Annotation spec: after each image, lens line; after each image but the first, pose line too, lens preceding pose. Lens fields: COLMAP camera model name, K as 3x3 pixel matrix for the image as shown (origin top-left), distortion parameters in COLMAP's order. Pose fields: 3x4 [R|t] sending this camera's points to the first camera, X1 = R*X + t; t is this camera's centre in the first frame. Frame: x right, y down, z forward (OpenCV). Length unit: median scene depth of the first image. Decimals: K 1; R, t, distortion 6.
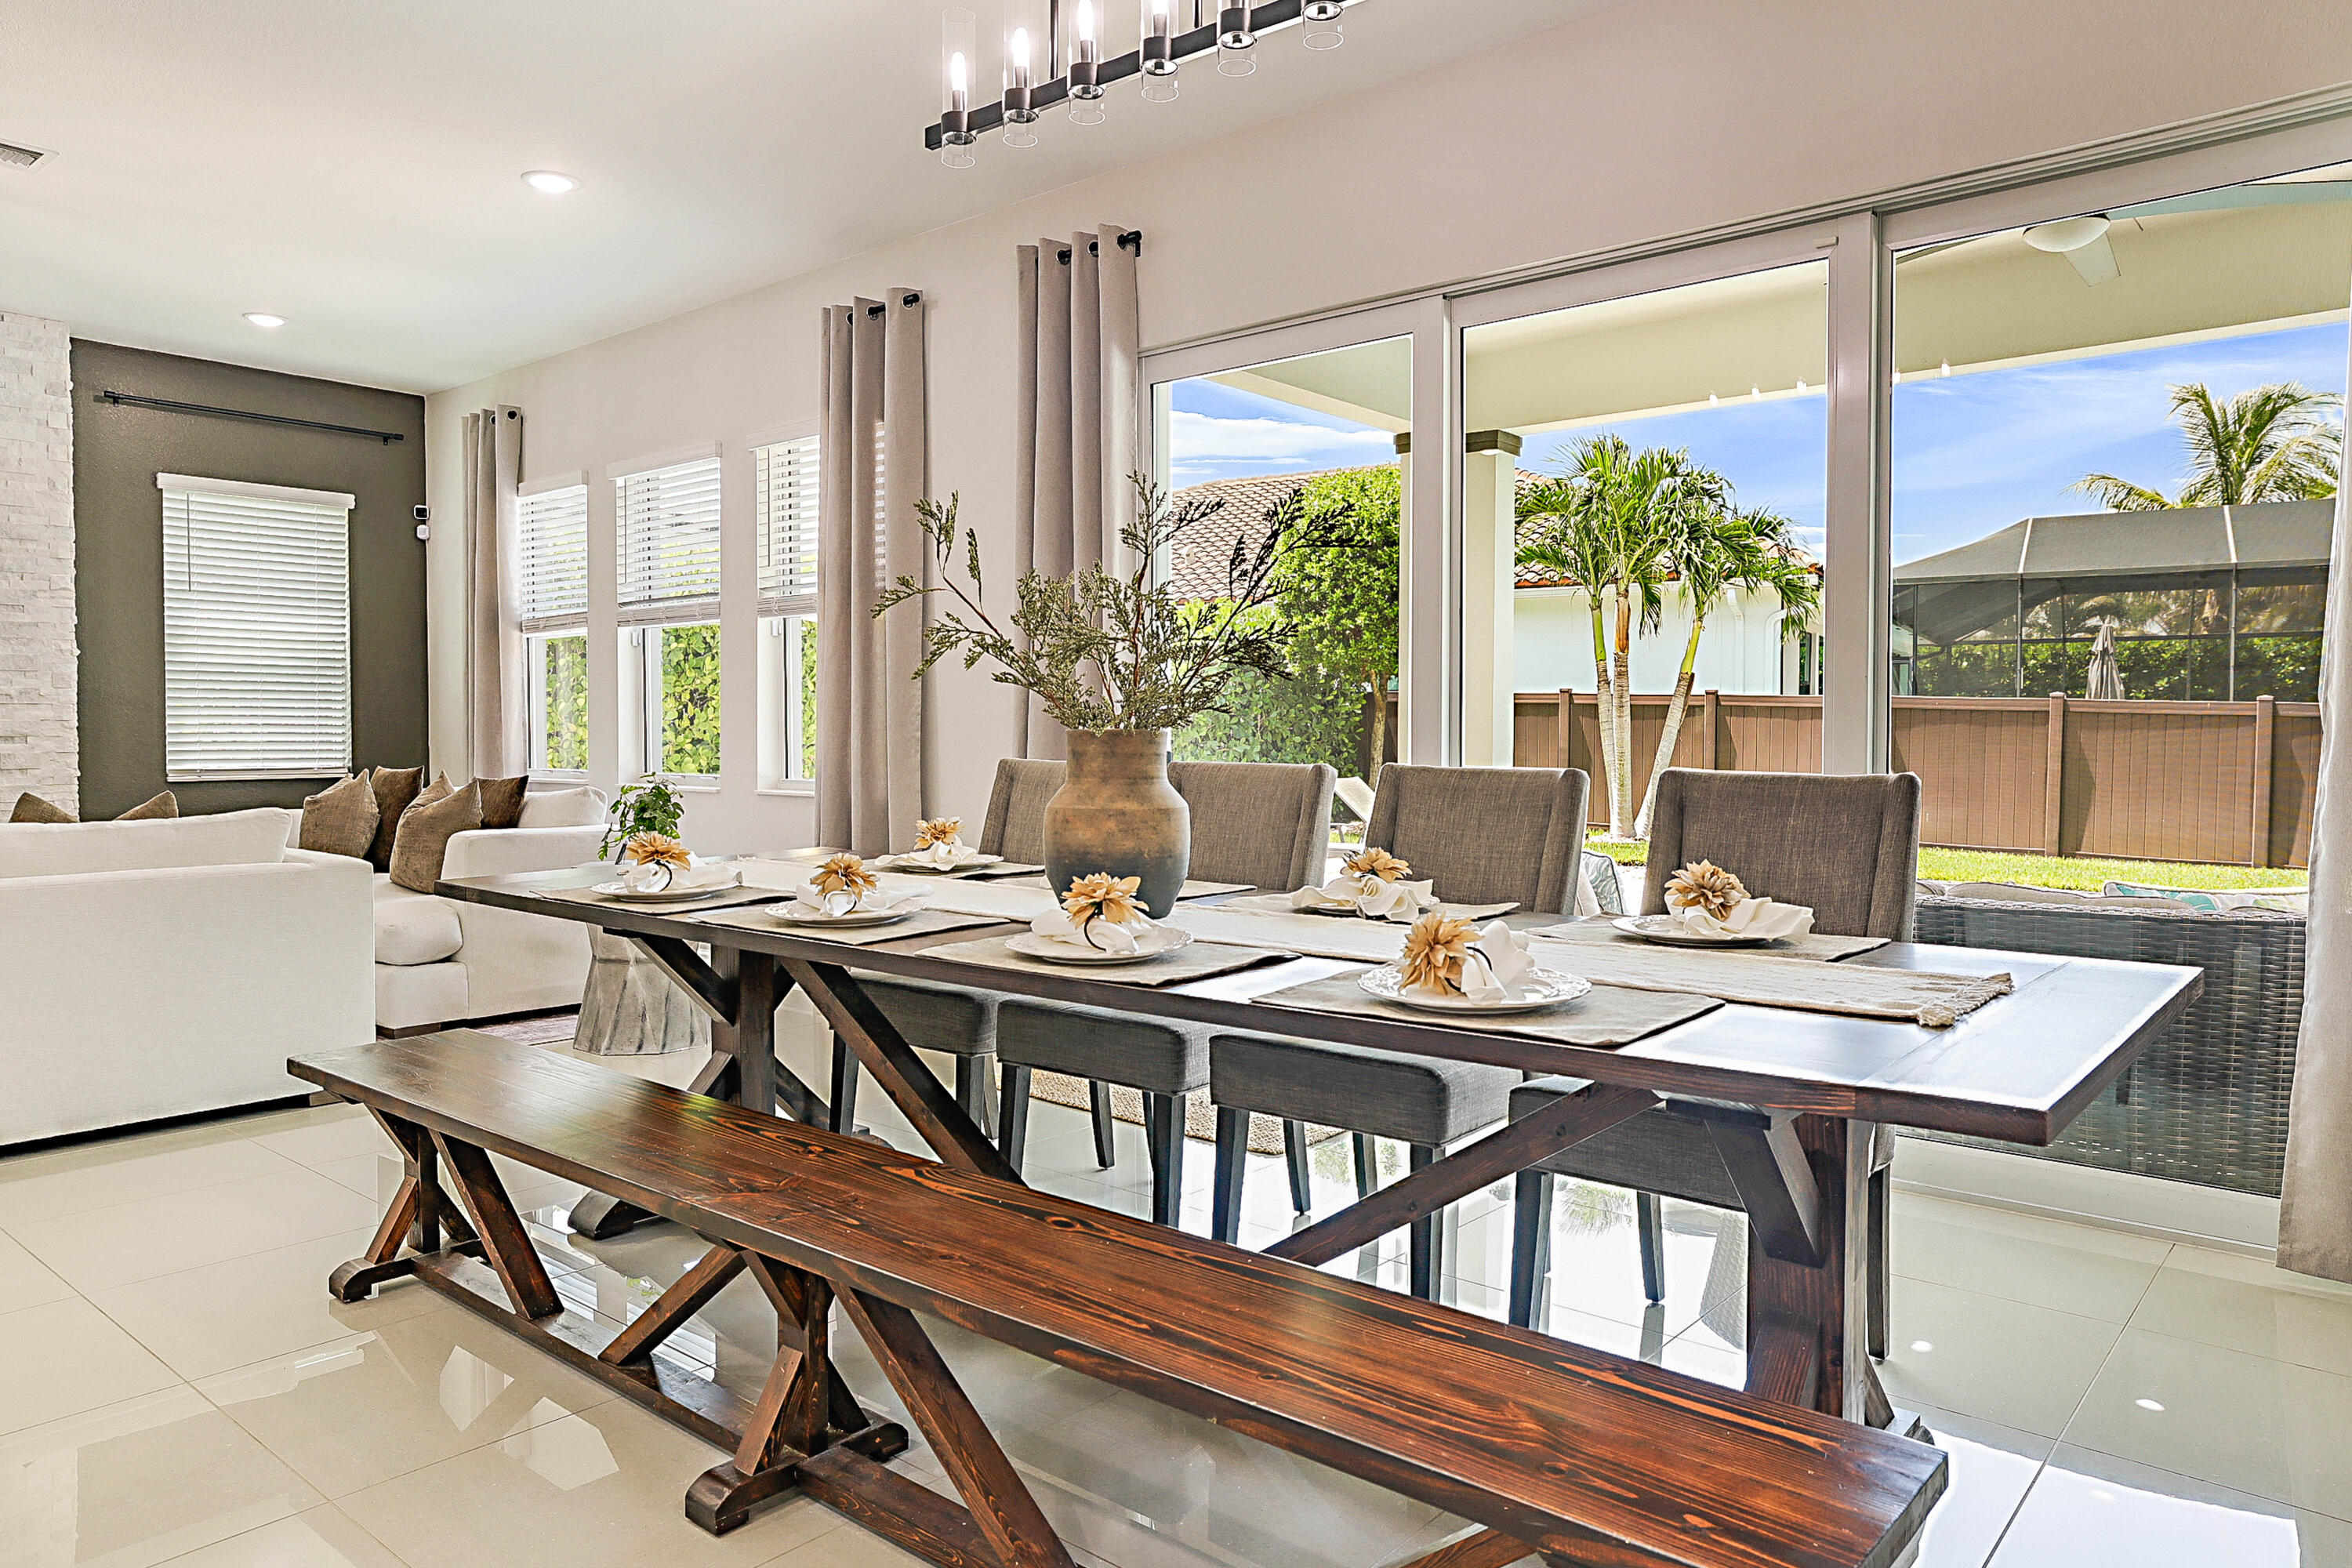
lens RADIAL K [[1498.3, 0, 1171.5], [0, 1498.3, 773.7], [0, 0, 1]] dist [0.003050, 0.001032]
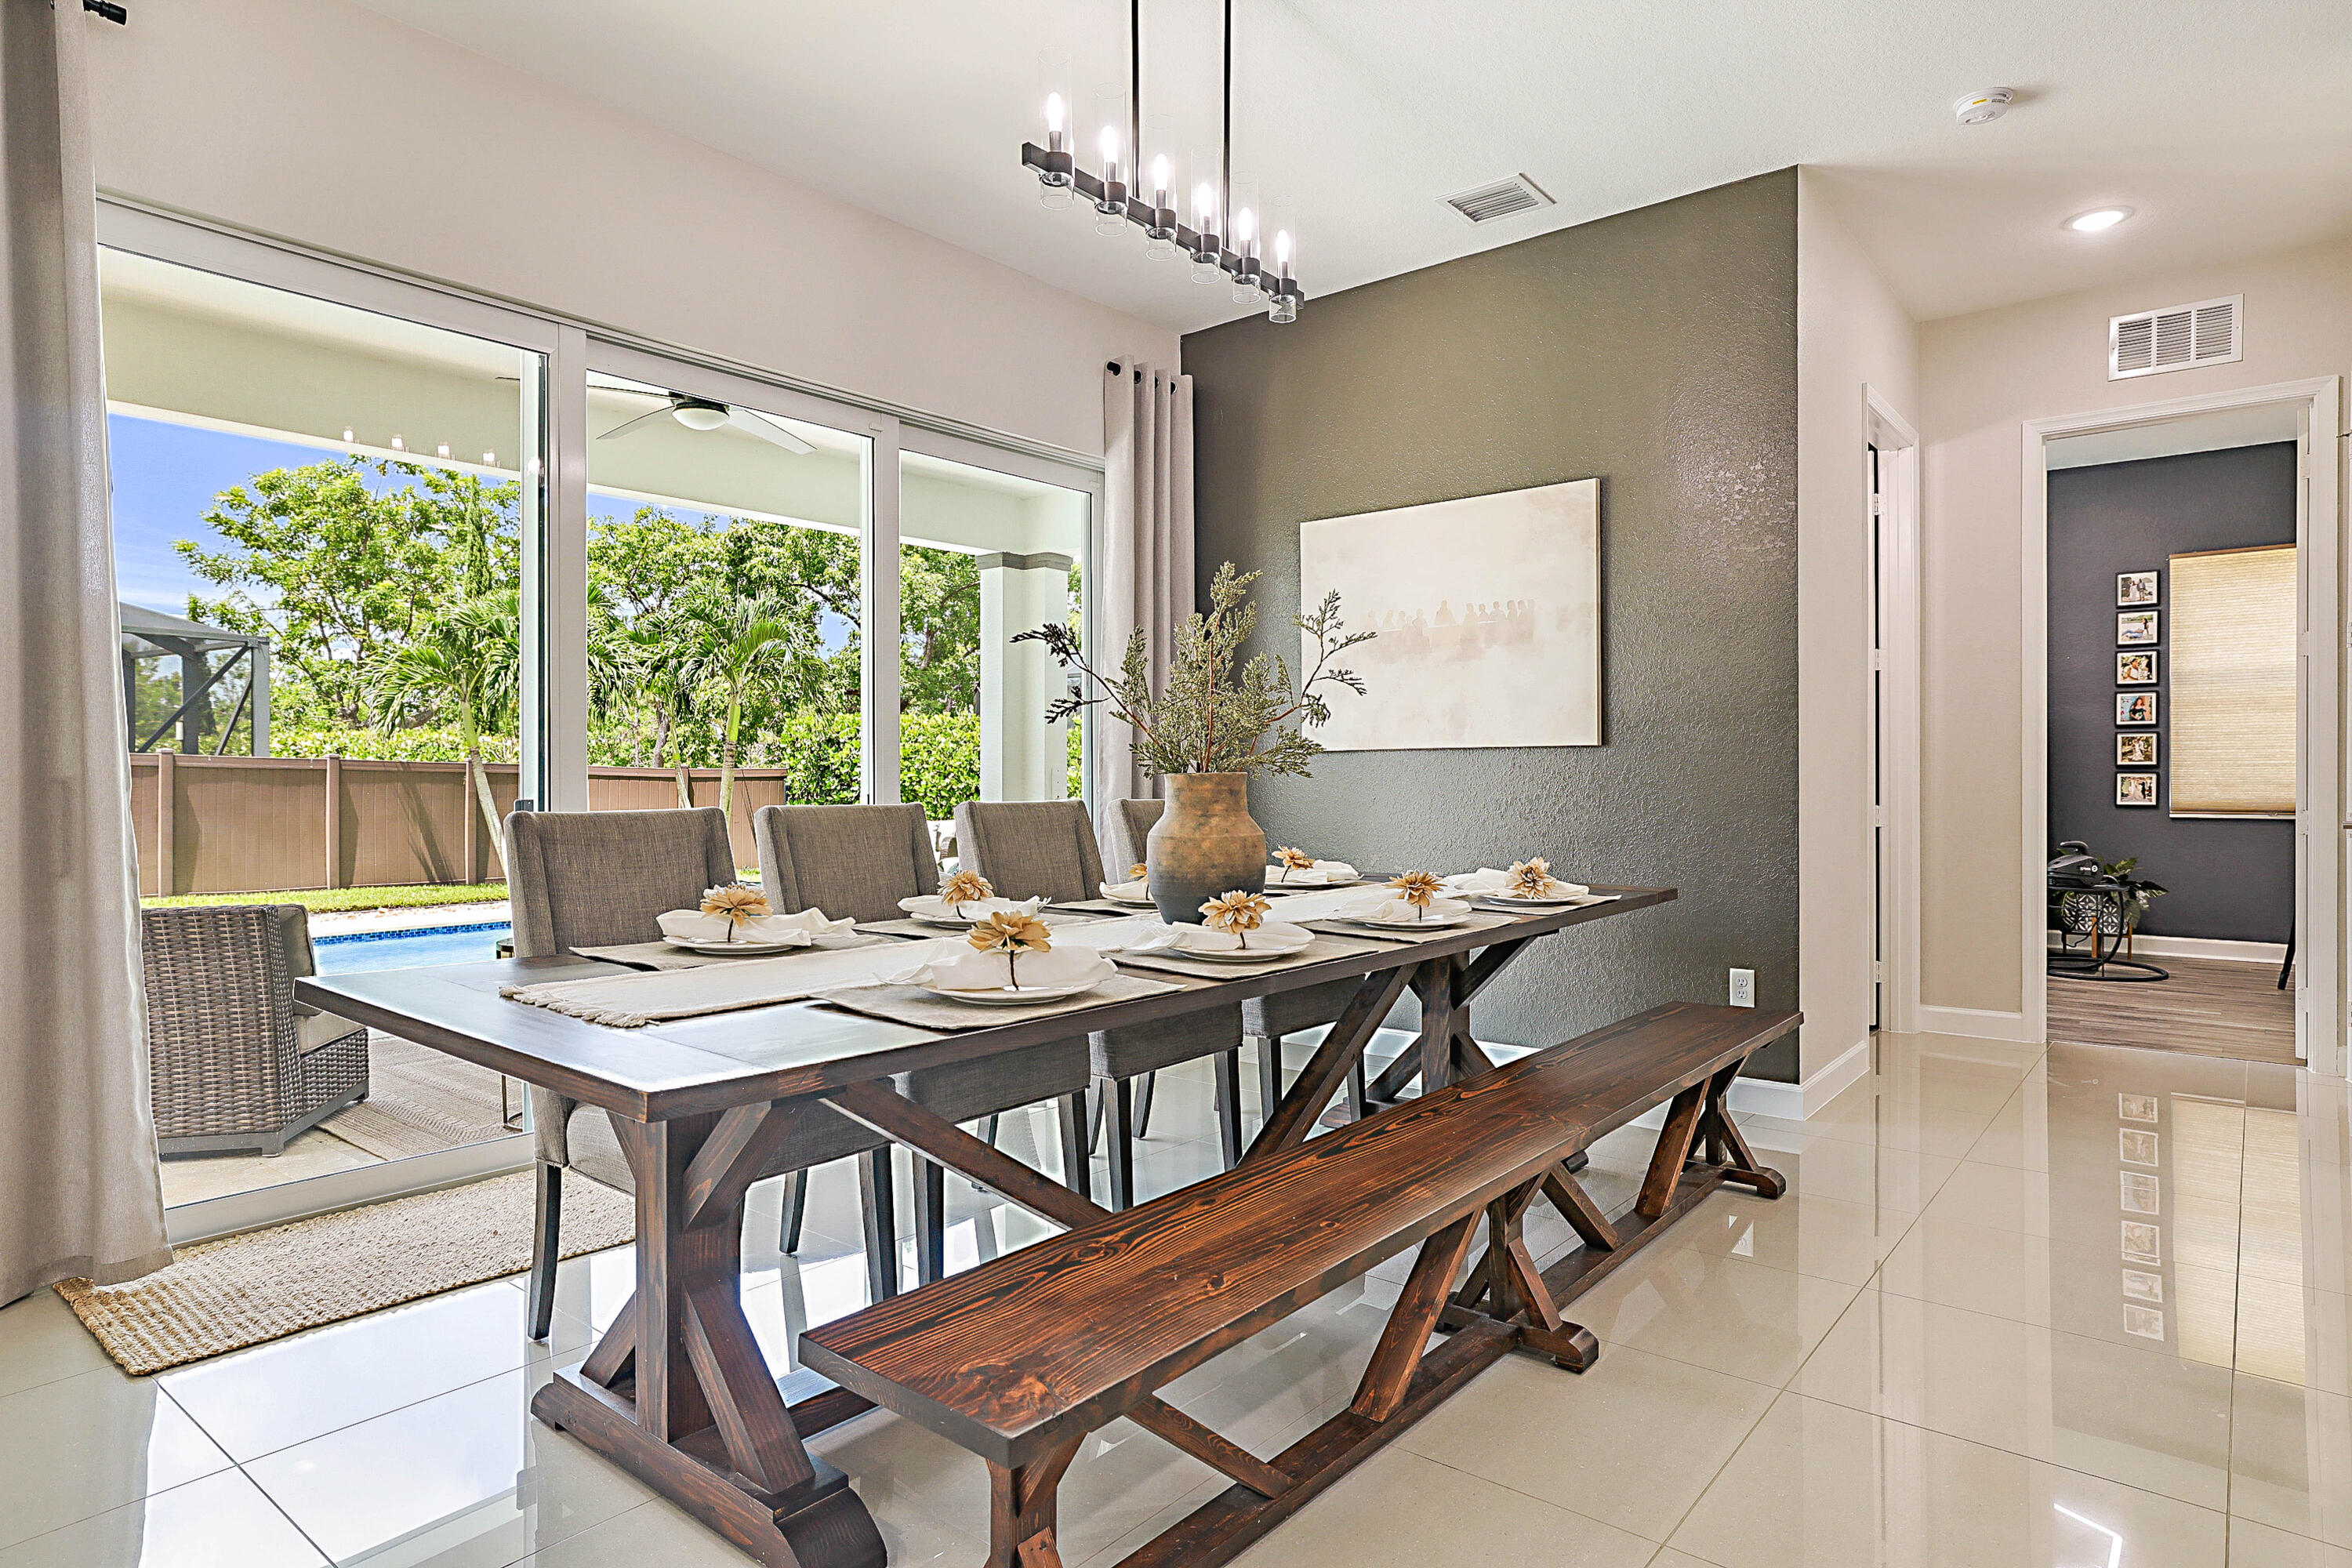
lens RADIAL K [[1302.1, 0, 1170.6], [0, 1302.1, 786.3], [0, 0, 1]] dist [0.025430, 0.000610]
pose [[-0.008194, -0.004431, 0.999957, -0.965021], [0.027360, 0.999615, 0.004654, -0.020669], [-0.999592, 0.027397, -0.008069, 0.897791]]
